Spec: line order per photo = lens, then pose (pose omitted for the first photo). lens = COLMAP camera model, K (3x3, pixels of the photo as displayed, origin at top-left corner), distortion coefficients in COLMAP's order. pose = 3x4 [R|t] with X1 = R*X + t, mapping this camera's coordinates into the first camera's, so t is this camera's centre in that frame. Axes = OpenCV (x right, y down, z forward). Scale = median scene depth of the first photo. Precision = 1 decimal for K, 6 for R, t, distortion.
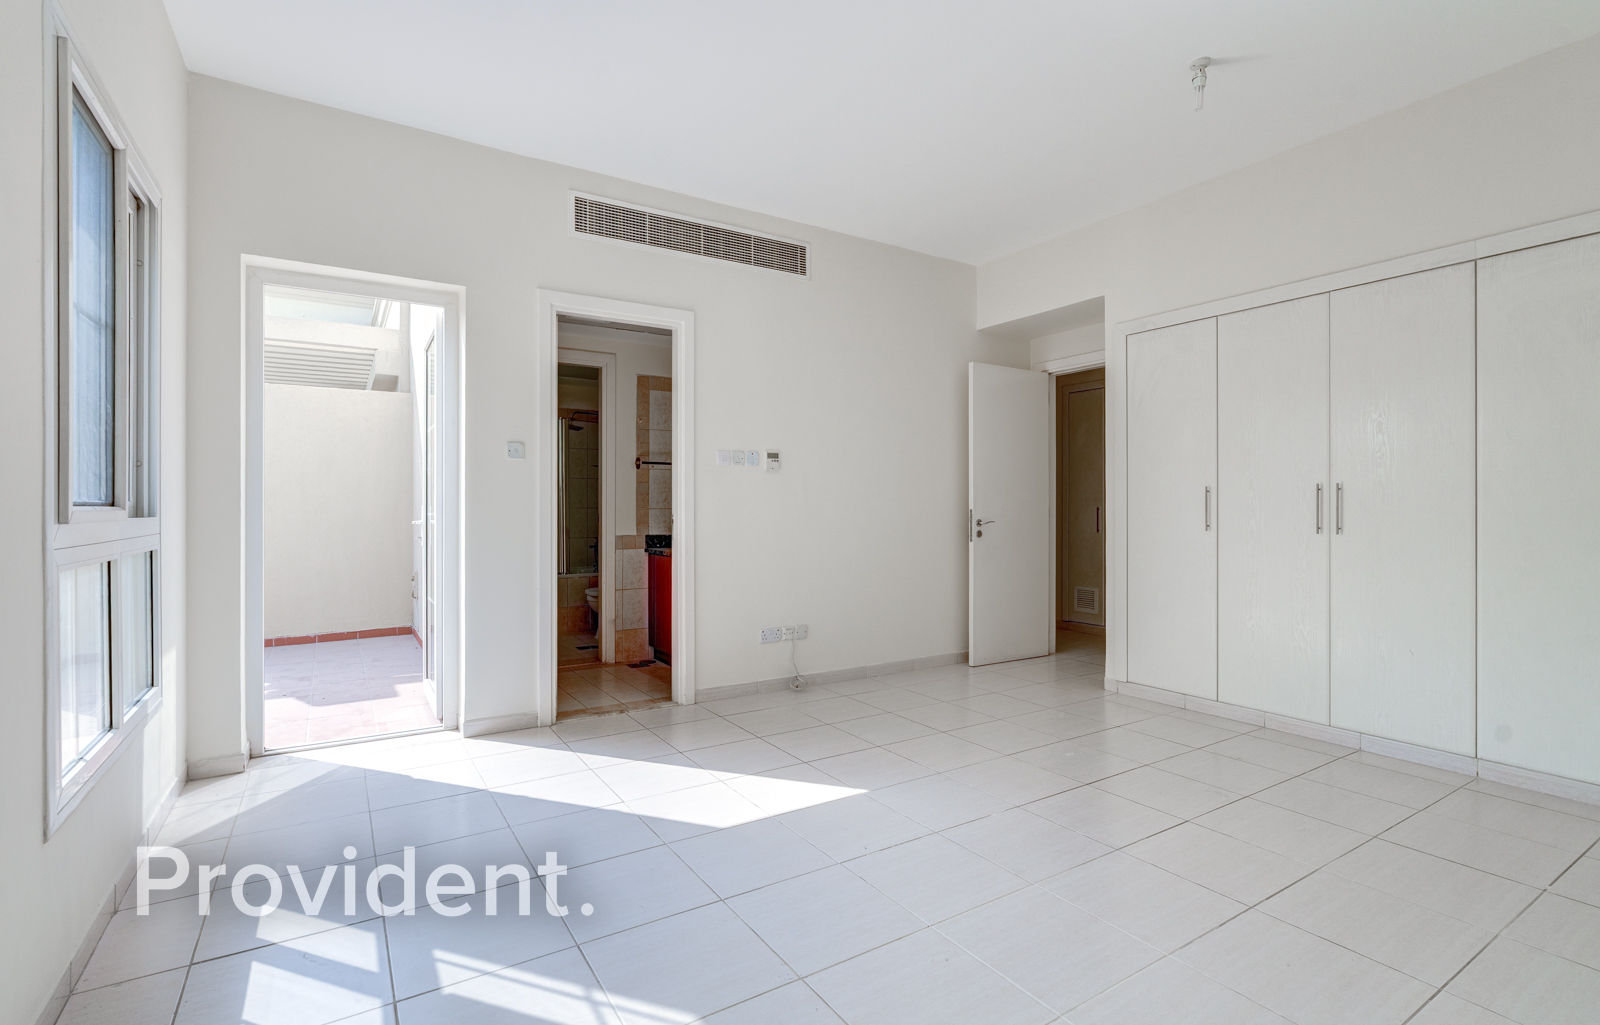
lens RADIAL K [[736.8, 0, 799.6], [0, 736.8, 519.3], [0, 0, 1]] dist [-0.002197, 0.000107]
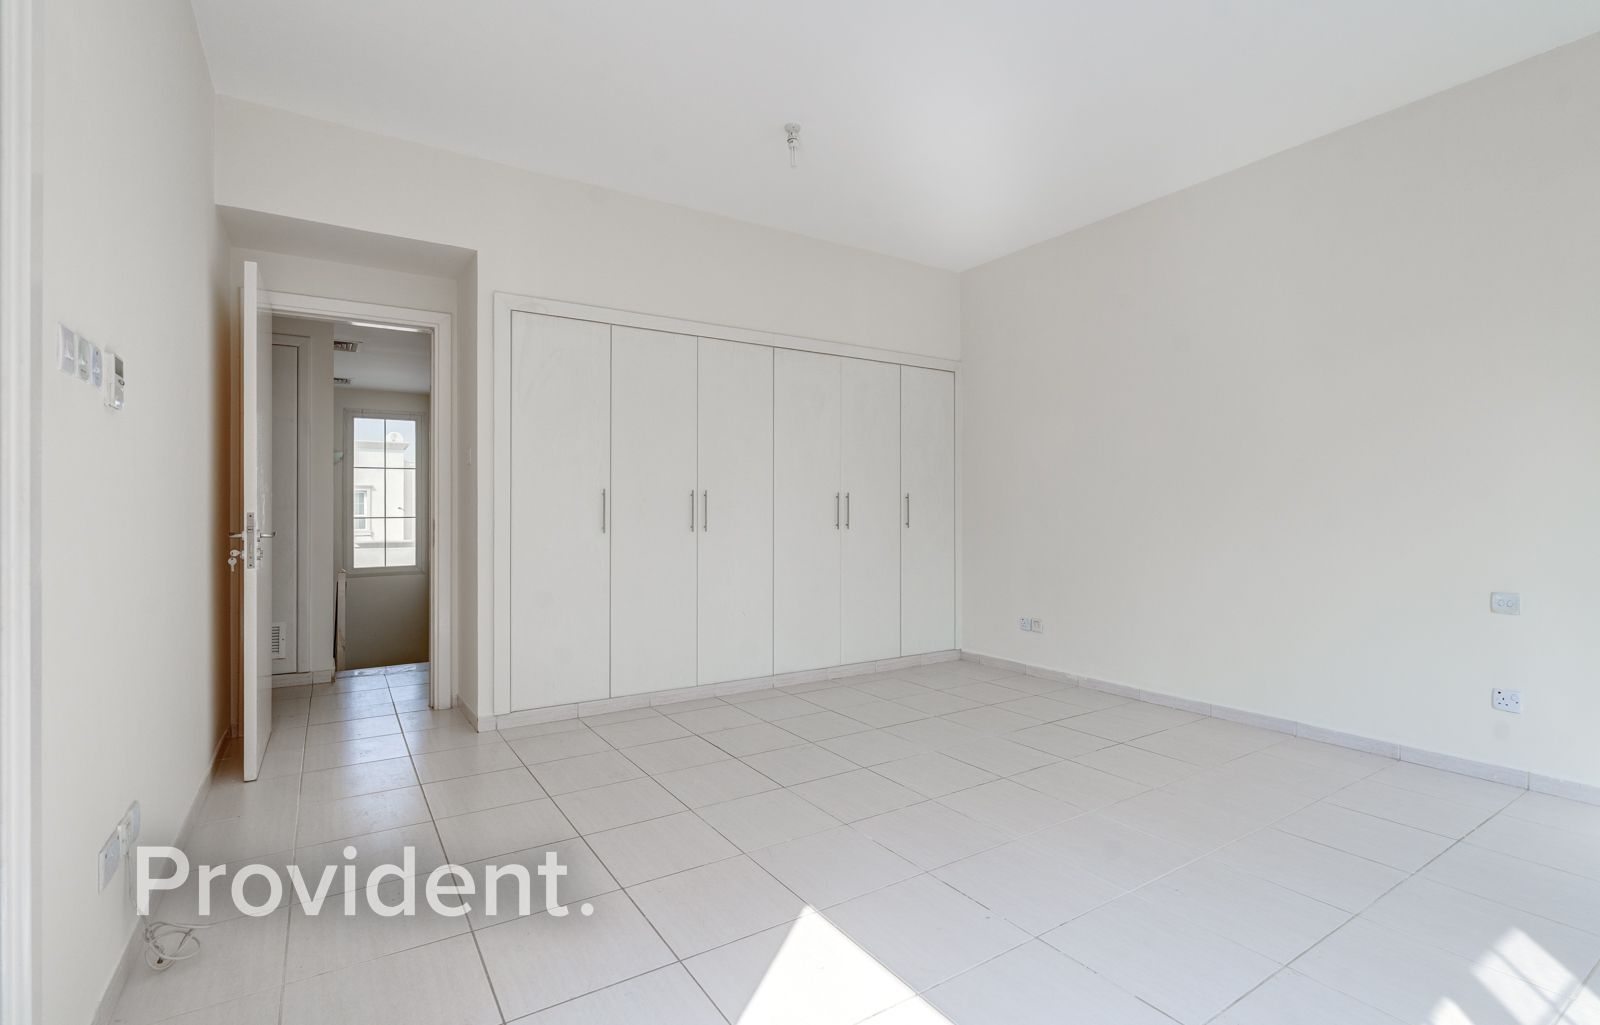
lens RADIAL K [[729.5, 0, 800.0], [0, 729.5, 512.5], [0, 0, 1]] dist [0.001569, -0.000031]
pose [[-0.005979, -0.003682, 0.999975, -0.517721], [0.015246, 0.999877, 0.003773, -0.013933], [-0.999866, 0.015268, -0.005922, 0.843328]]
